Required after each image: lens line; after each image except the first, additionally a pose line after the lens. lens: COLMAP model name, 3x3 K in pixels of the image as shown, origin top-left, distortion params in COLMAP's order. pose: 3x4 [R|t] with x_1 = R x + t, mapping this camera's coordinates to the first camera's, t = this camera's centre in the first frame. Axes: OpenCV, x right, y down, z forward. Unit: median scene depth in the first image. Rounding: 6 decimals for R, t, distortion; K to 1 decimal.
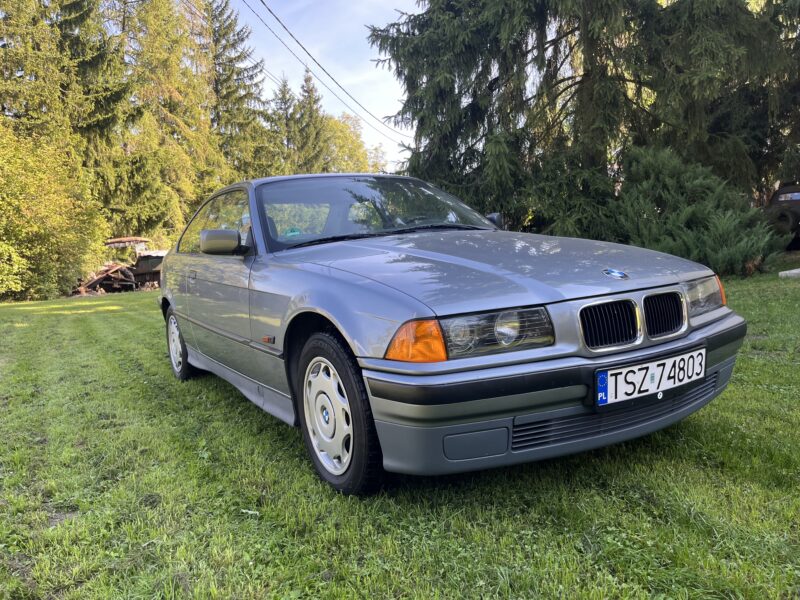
lens RADIAL K [[596.7, 0, 397.7], [0, 596.7, 302.0], [0, 0, 1]] dist [0.070969, -0.093029]
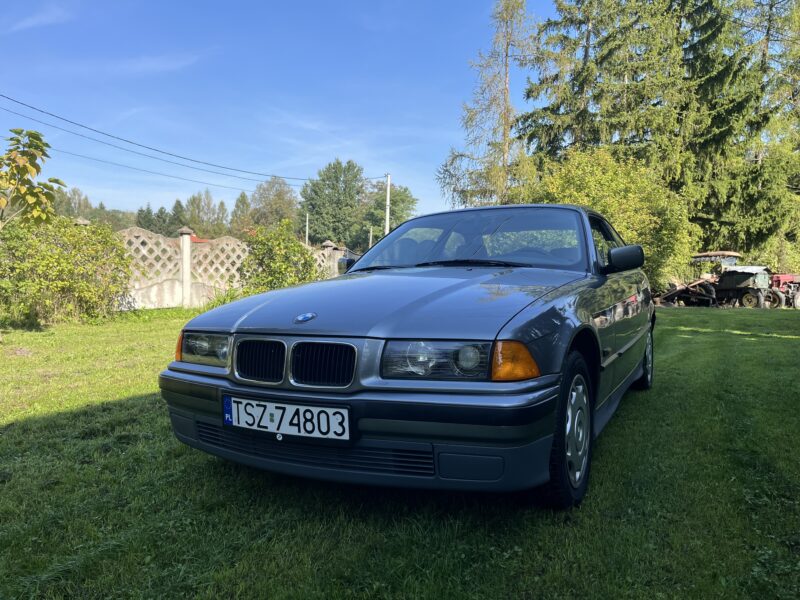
lens RADIAL K [[596.7, 0, 397.7], [0, 596.7, 302.0], [0, 0, 1]] dist [0.070969, -0.093029]
pose [[0.524248, 0.090428, -0.846751, 0.197635], [-0.105346, 0.993595, 0.040887, -0.019791], [0.845024, 0.067767, 0.530416, 0.086243]]
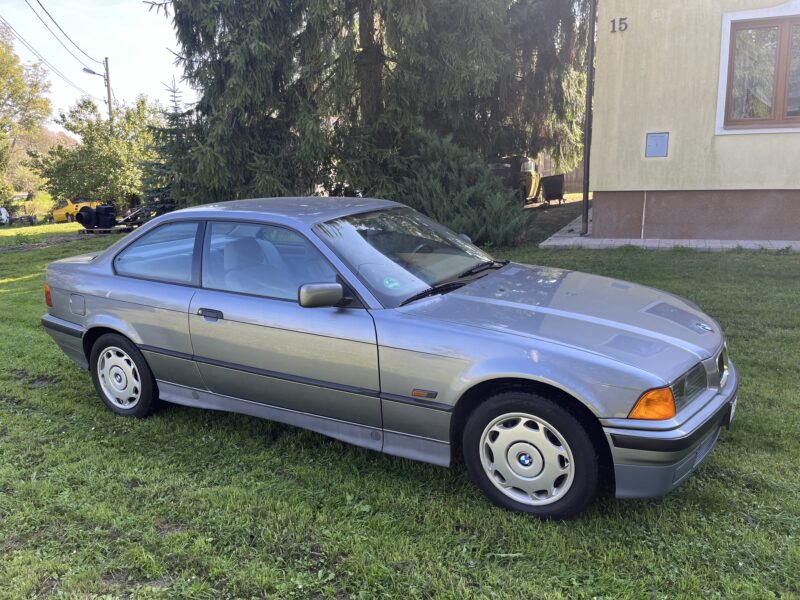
lens RADIAL K [[596.7, 0, 397.7], [0, 596.7, 302.0], [0, 0, 1]] dist [0.070969, -0.093029]
pose [[0.876662, -0.074911, 0.475240, -0.206861], [0.027405, 0.993975, 0.106126, -0.060306], [-0.480326, -0.080012, 0.873433, 0.020922]]
